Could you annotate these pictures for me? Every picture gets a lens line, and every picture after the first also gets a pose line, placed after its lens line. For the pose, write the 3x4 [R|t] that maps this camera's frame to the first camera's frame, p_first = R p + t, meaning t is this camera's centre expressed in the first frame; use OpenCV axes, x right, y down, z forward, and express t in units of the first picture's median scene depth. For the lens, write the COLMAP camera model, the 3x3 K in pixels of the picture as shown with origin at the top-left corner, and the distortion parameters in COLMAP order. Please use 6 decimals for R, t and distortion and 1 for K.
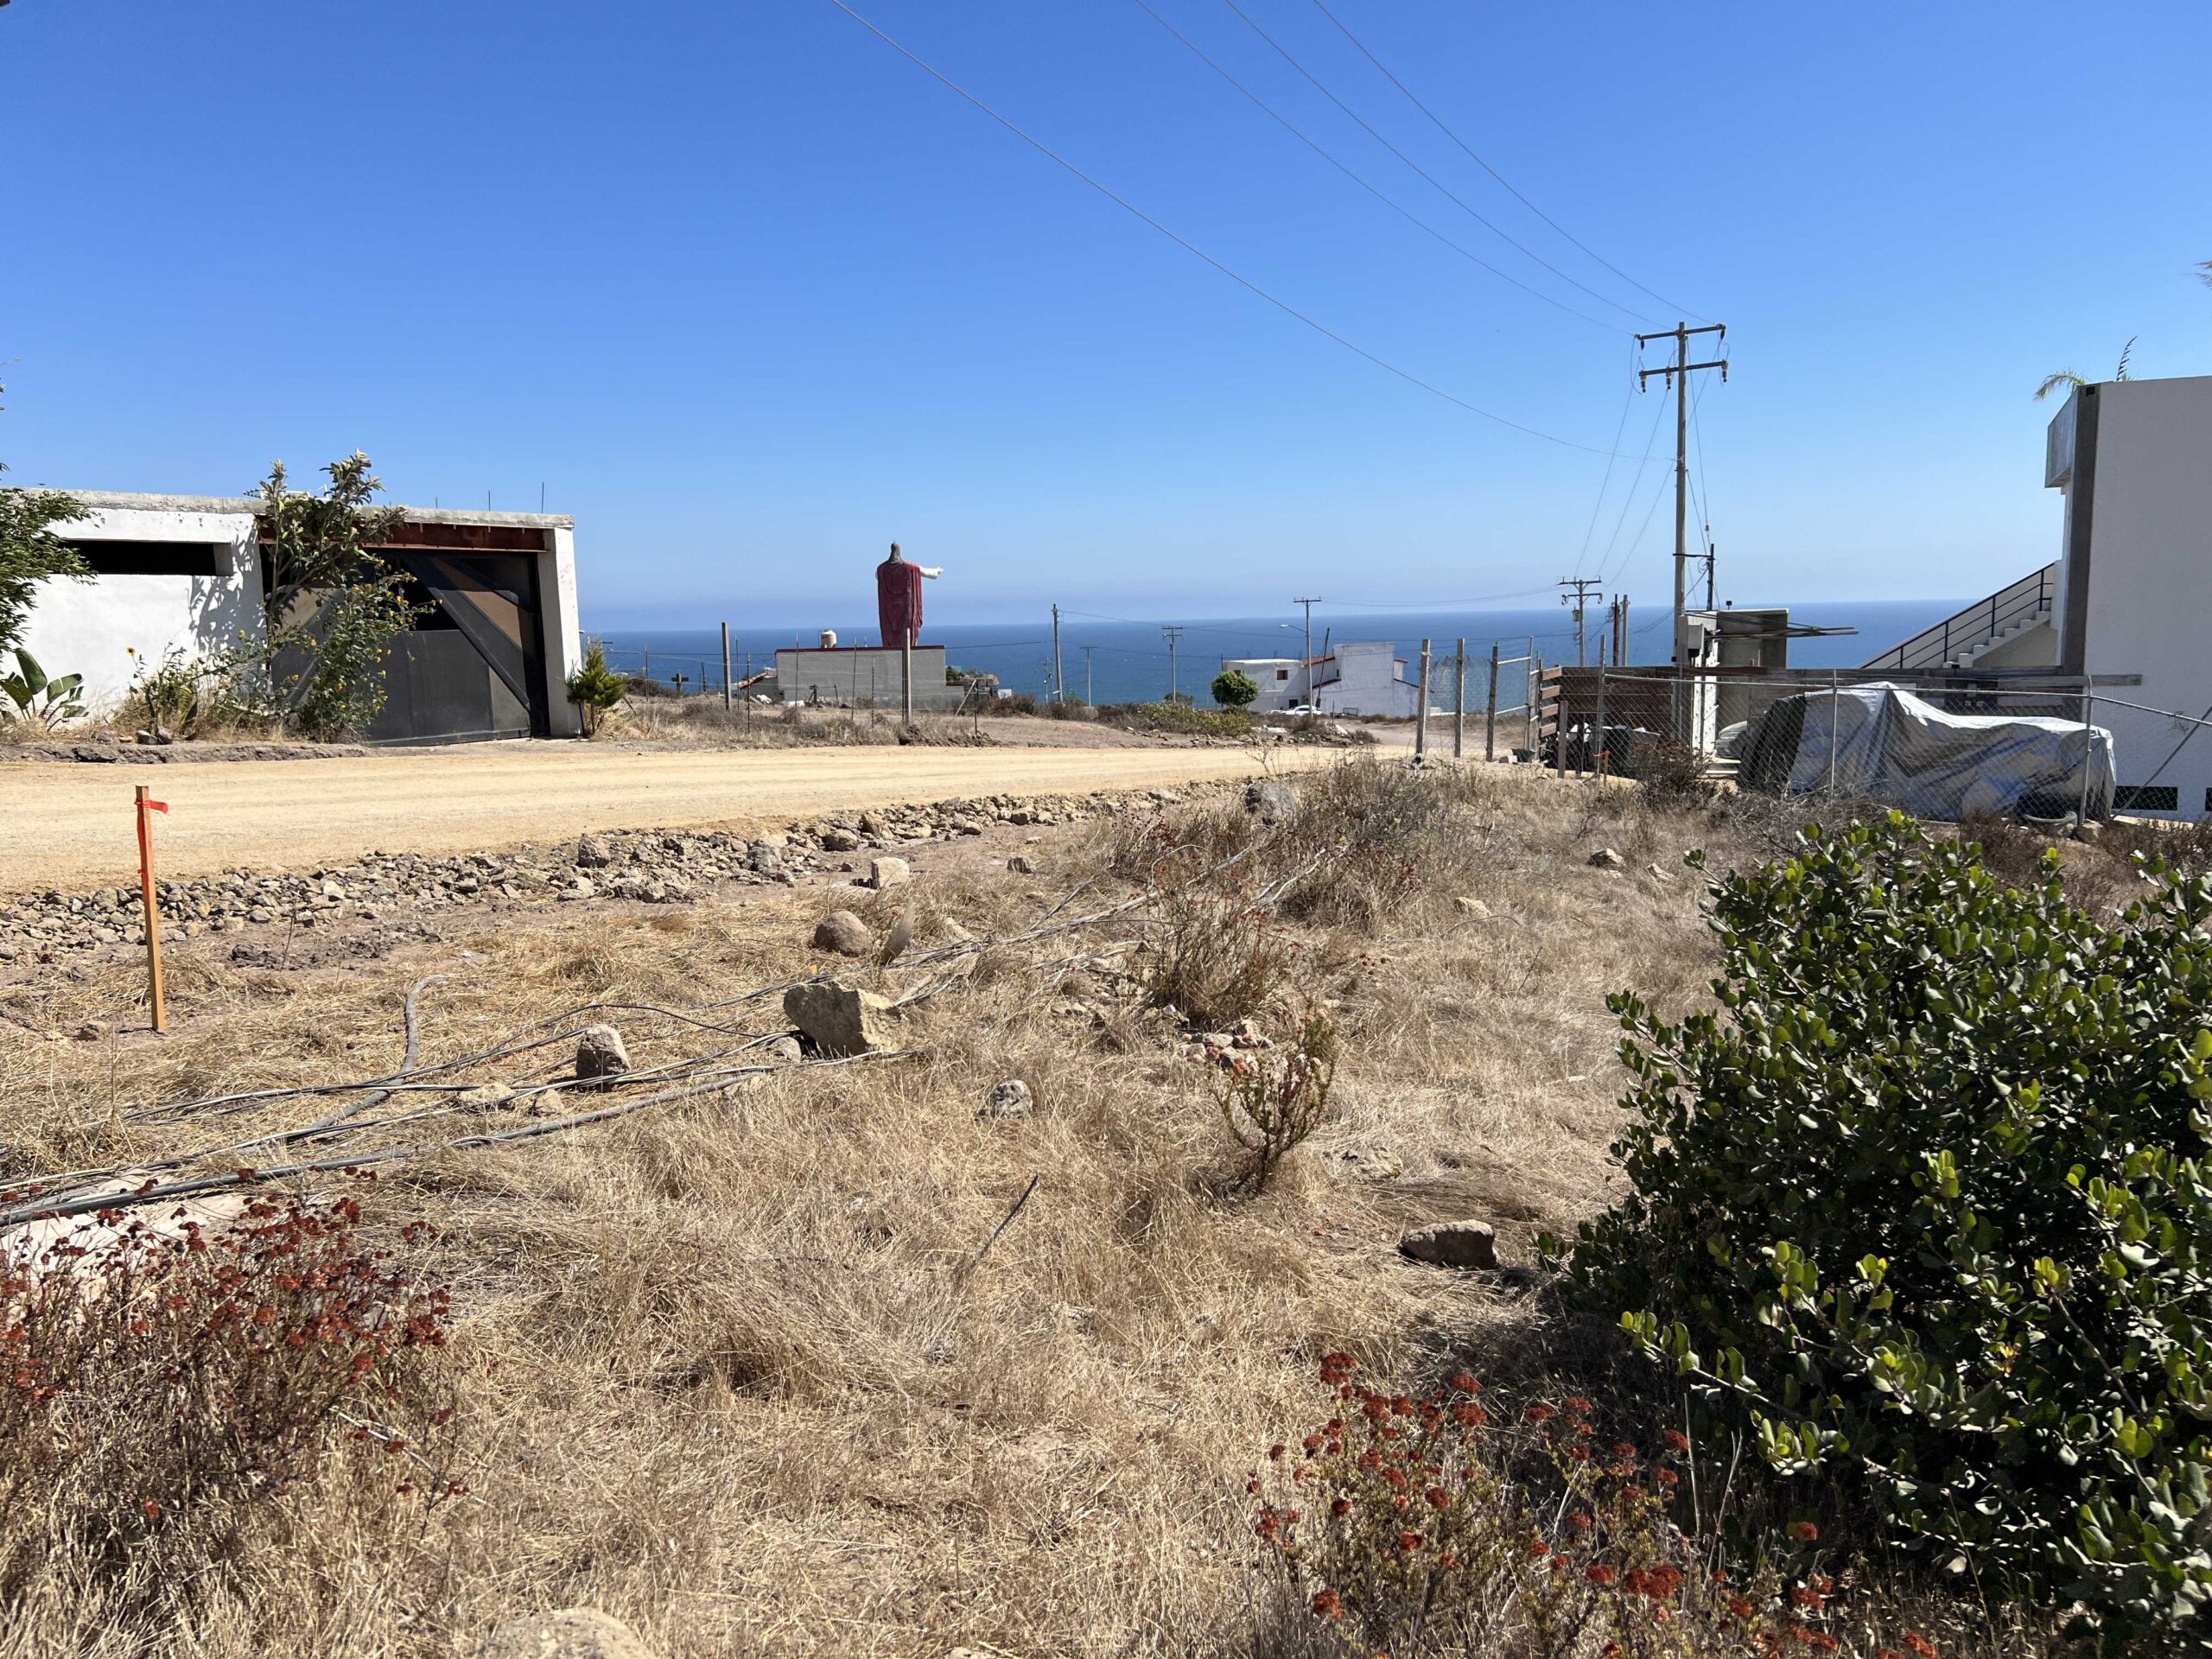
lens RADIAL K [[1683.2, 0, 1116.3], [0, 1683.2, 828.6], [0, 0, 1]] dist [0.052511, -0.052656]
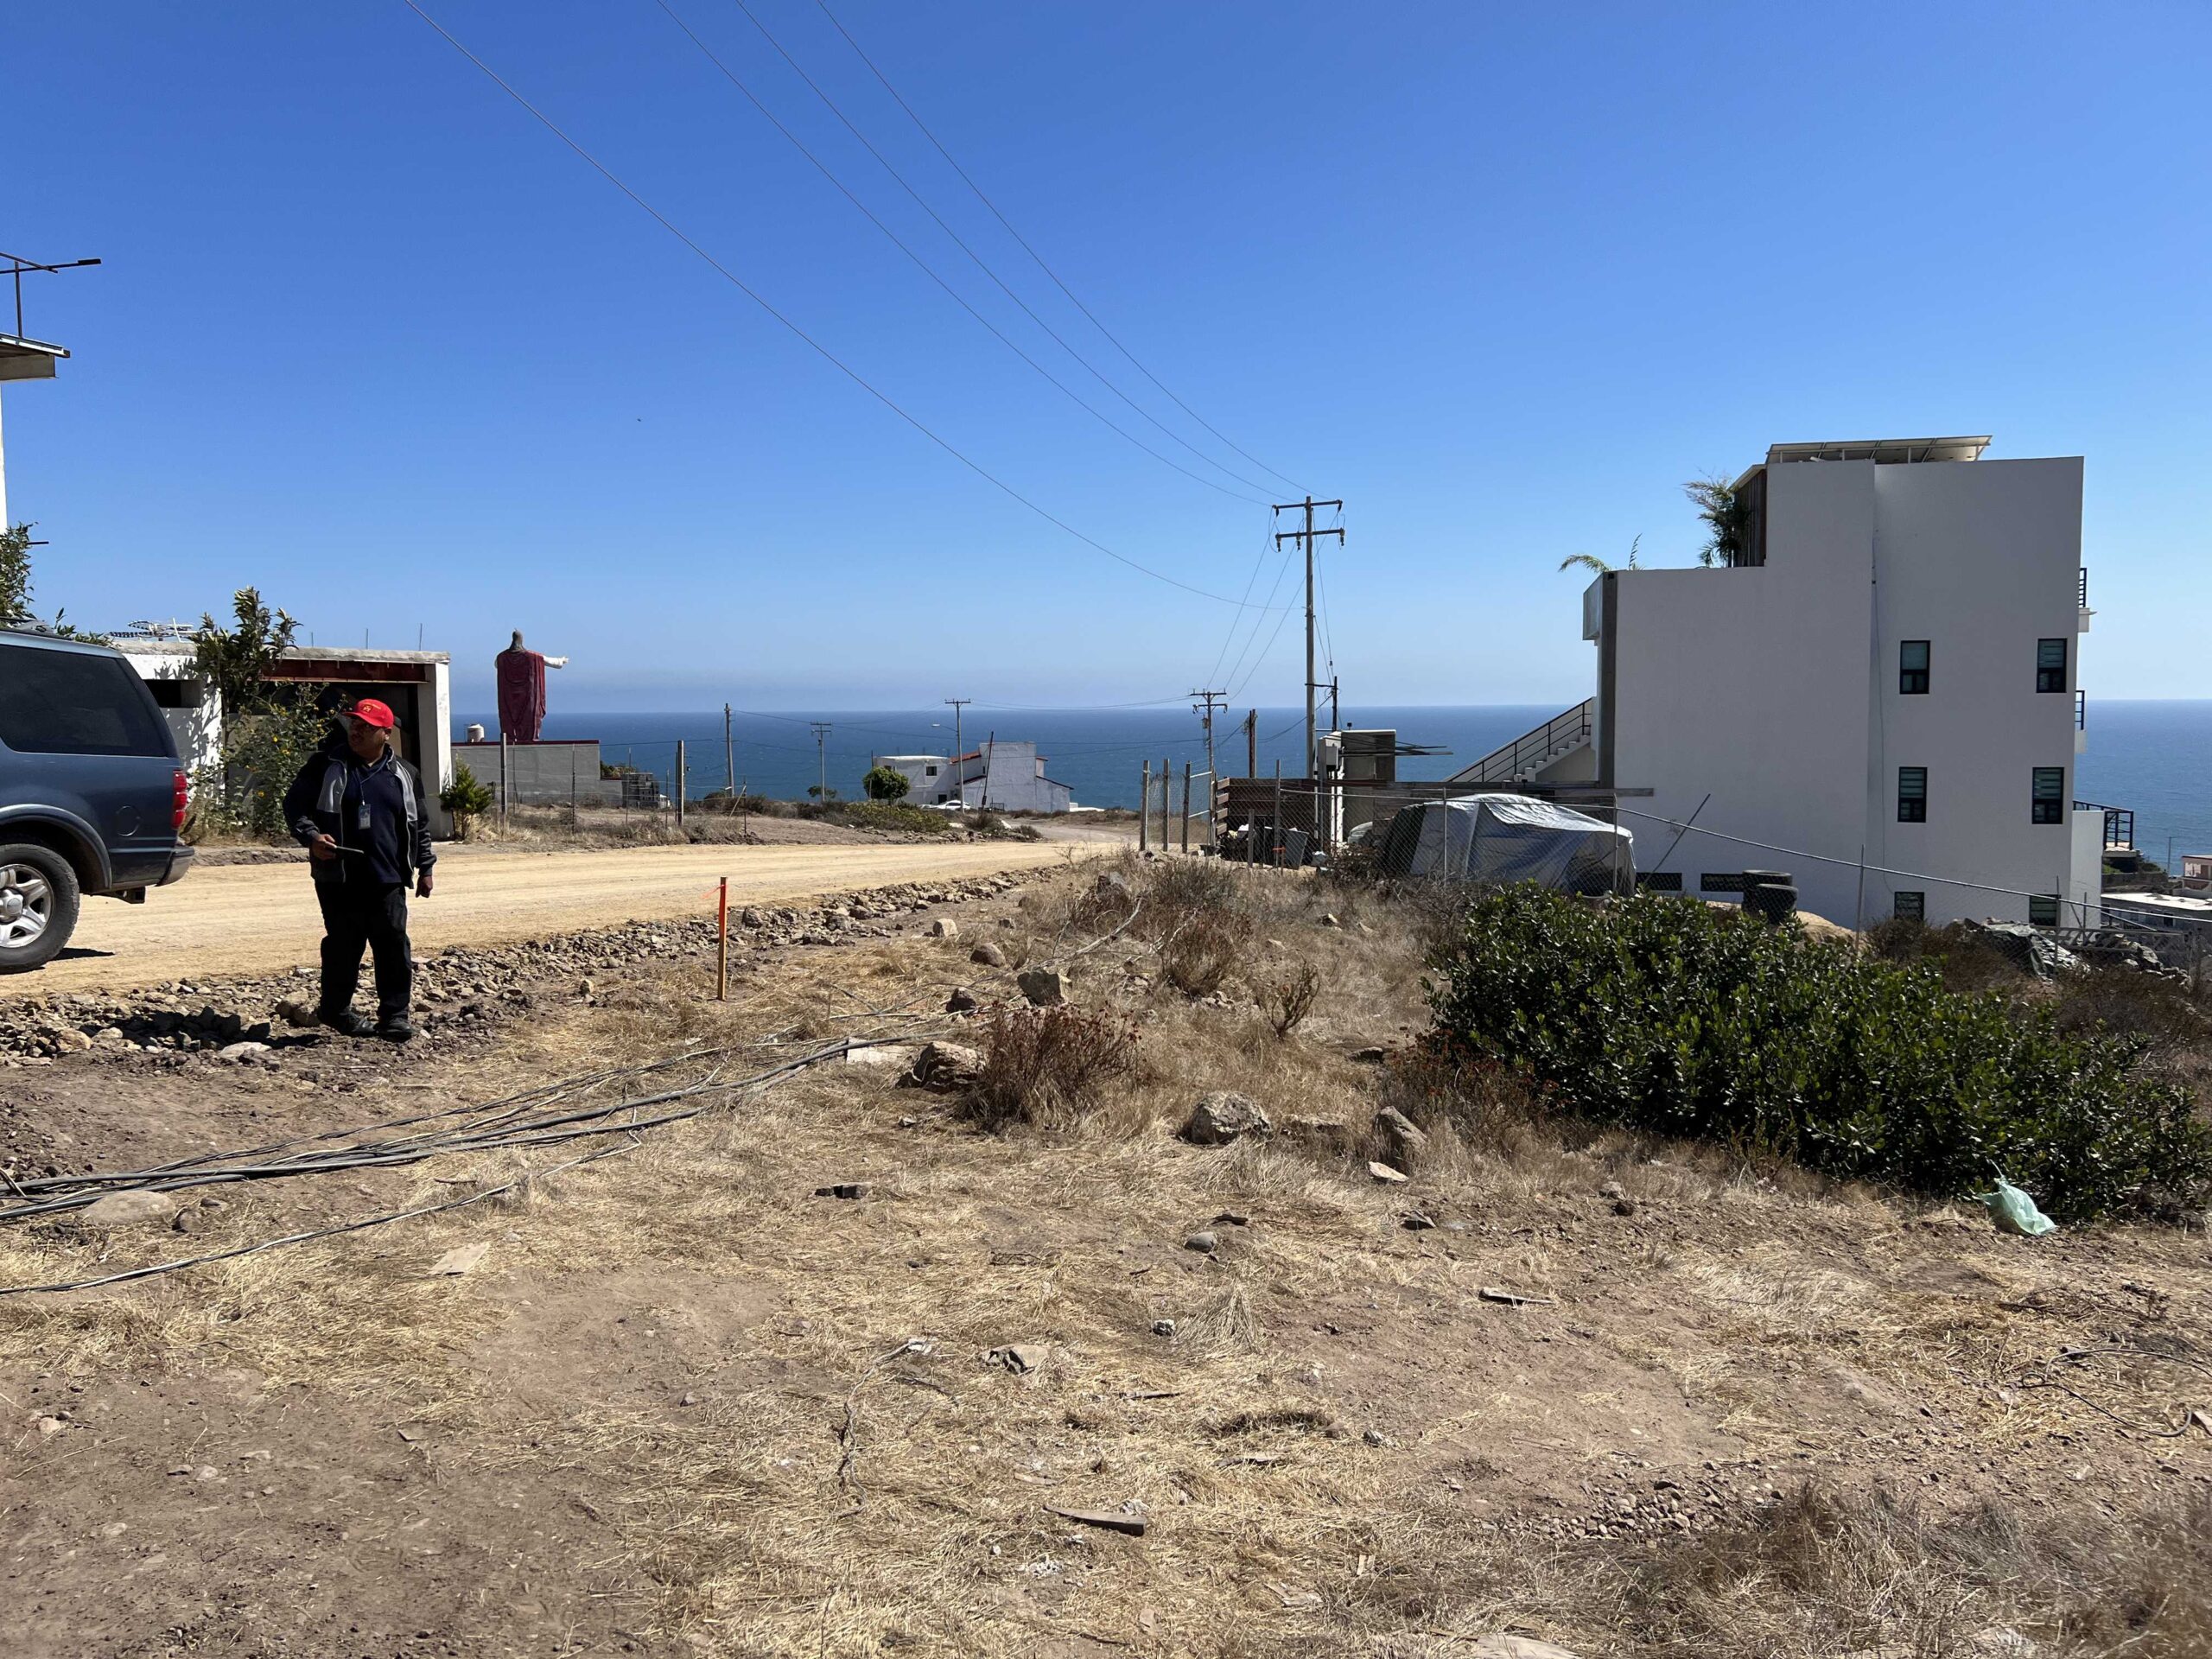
lens RADIAL K [[1684.3, 0, 1104.3], [0, 1684.3, 813.0], [0, 0, 1]] dist [0.112528, -0.143909]
pose [[0.976090, 0.001149, 0.217366, -0.084461], [0.012605, 0.998004, -0.061879, 0.004320], [-0.217003, 0.063139, 0.974127, -0.160698]]
